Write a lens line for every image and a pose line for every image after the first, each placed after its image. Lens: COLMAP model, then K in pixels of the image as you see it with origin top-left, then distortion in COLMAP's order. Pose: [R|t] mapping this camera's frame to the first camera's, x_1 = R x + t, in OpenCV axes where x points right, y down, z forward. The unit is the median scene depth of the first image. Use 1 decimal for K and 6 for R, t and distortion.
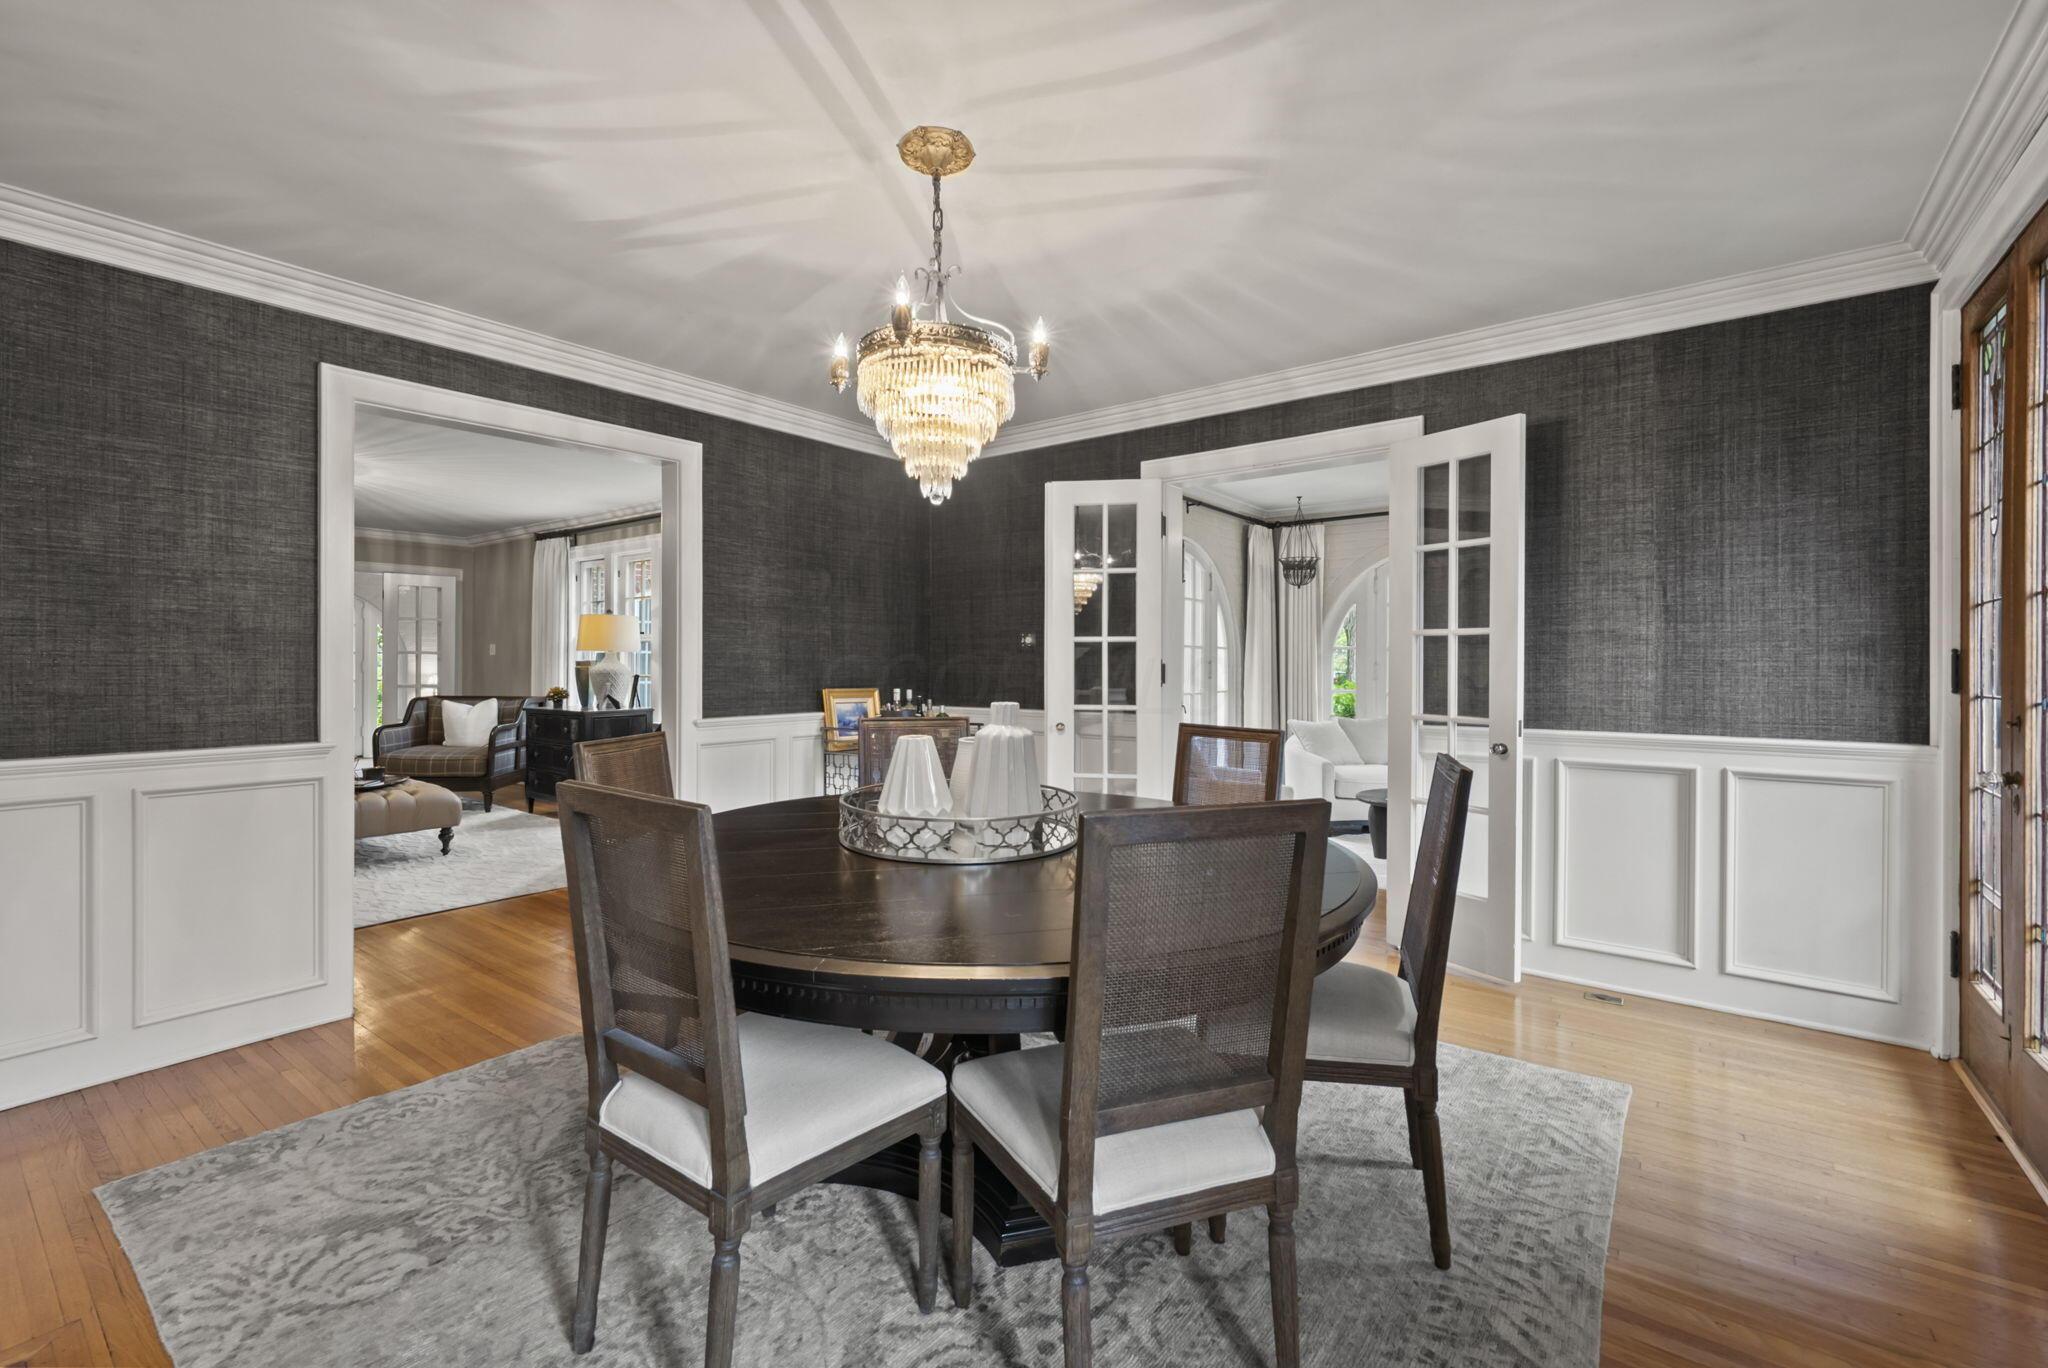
lens RADIAL K [[869.3, 0, 1009.8], [0, 869.3, 673.0], [0, 0, 1]] dist [-0.001437, -0.000639]
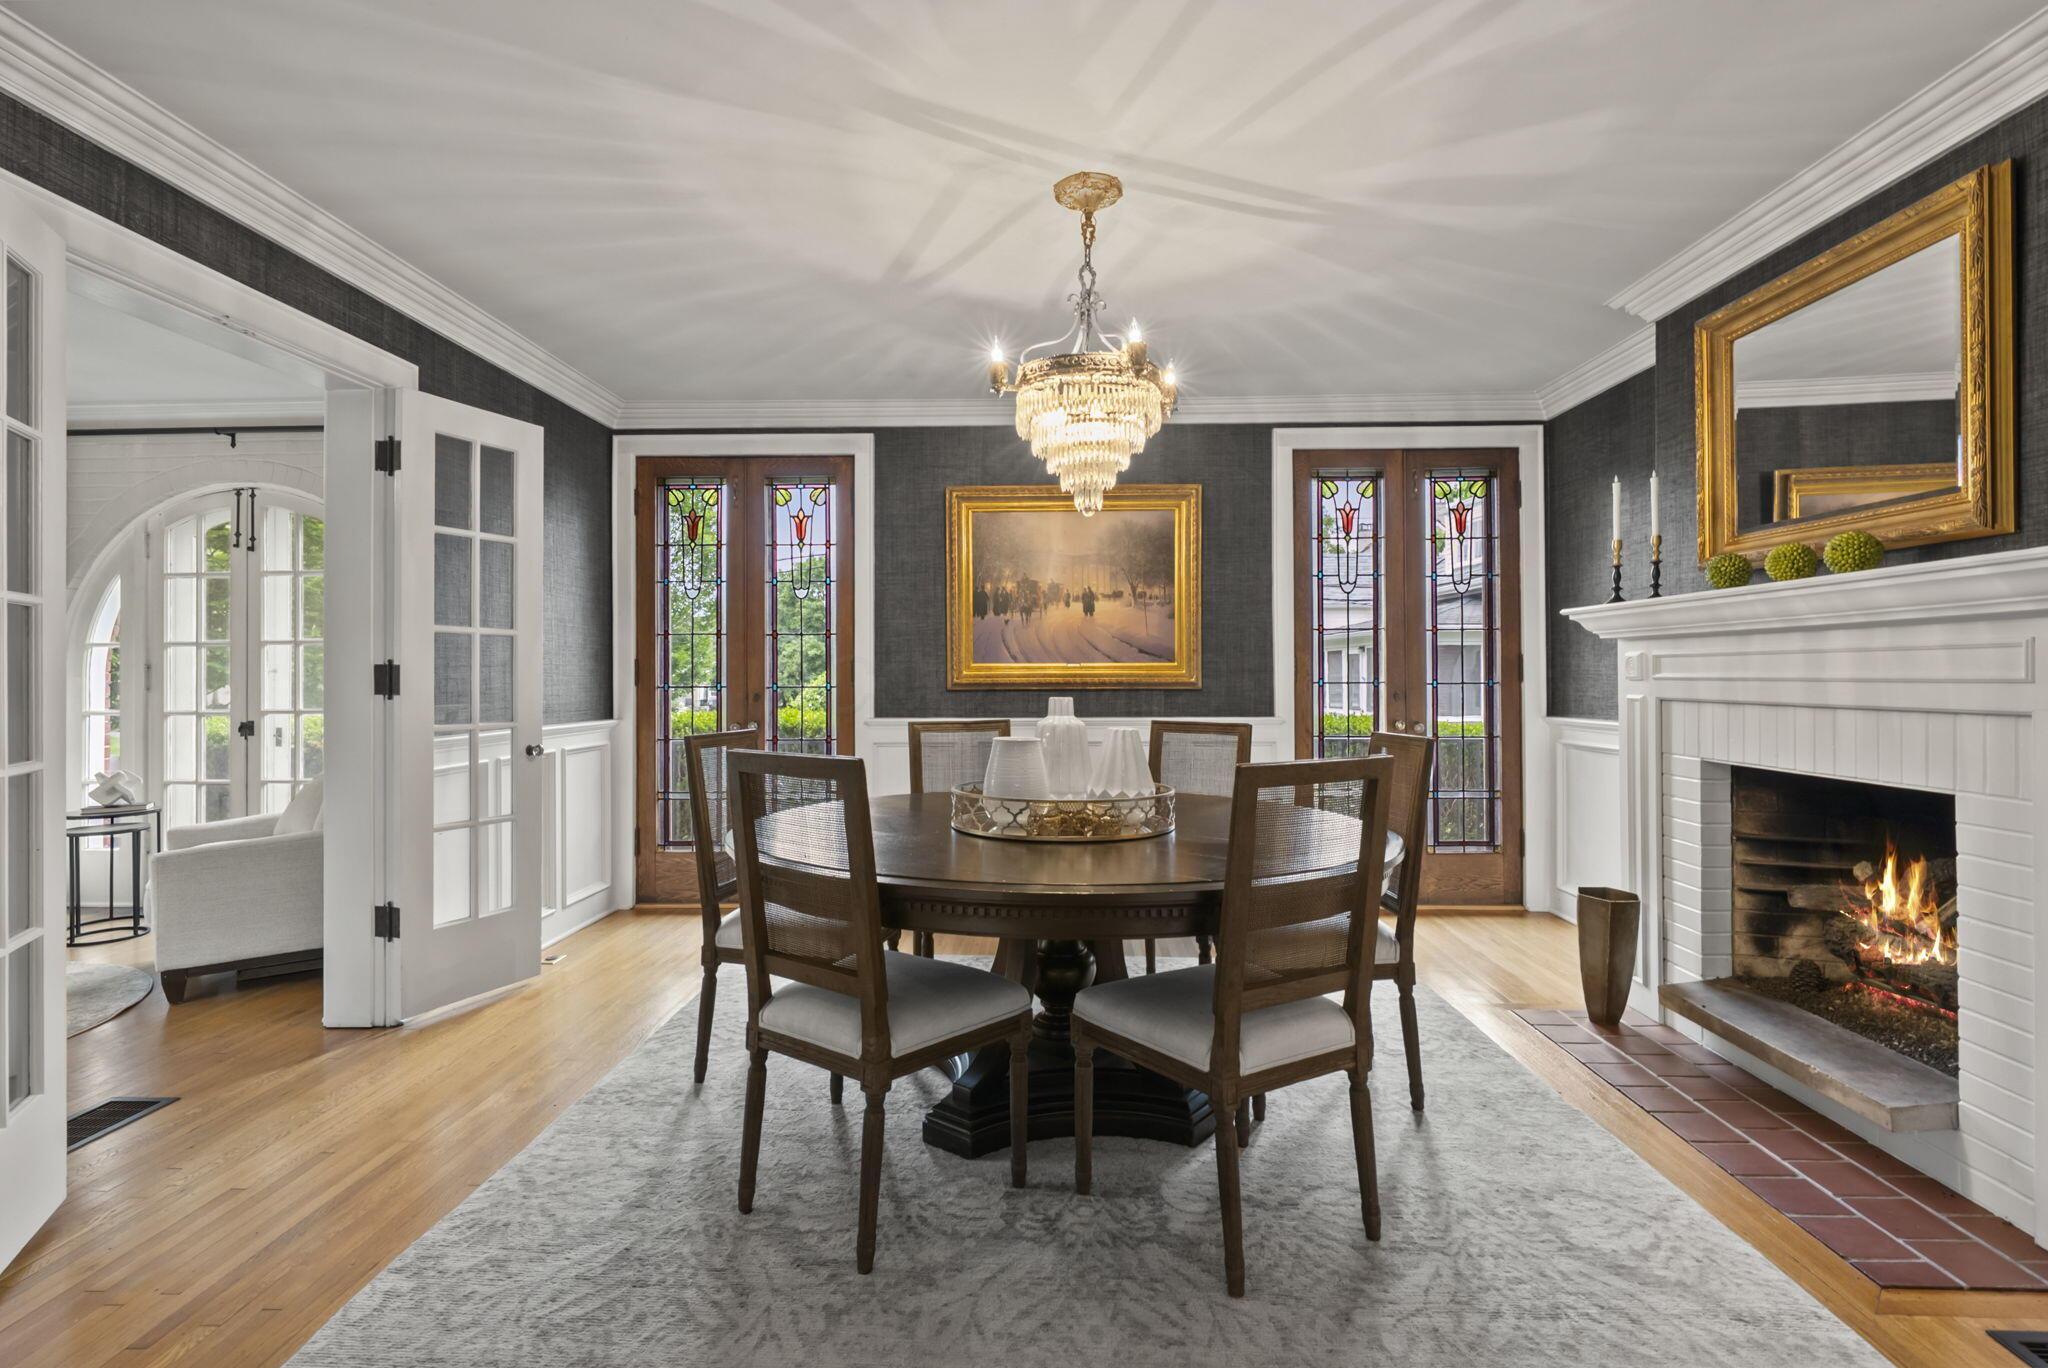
lens RADIAL K [[990.7, 0, 1011.1], [0, 990.7, 680.2], [0, 0, 1]] dist [0.002265, 0.001303]
pose [[-0.581706, -0.001598, 0.813397, -0.909508], [0.002814, 0.999988, 0.003977, 0.002899], [-0.813394, 0.004602, -0.581695, 1.581276]]
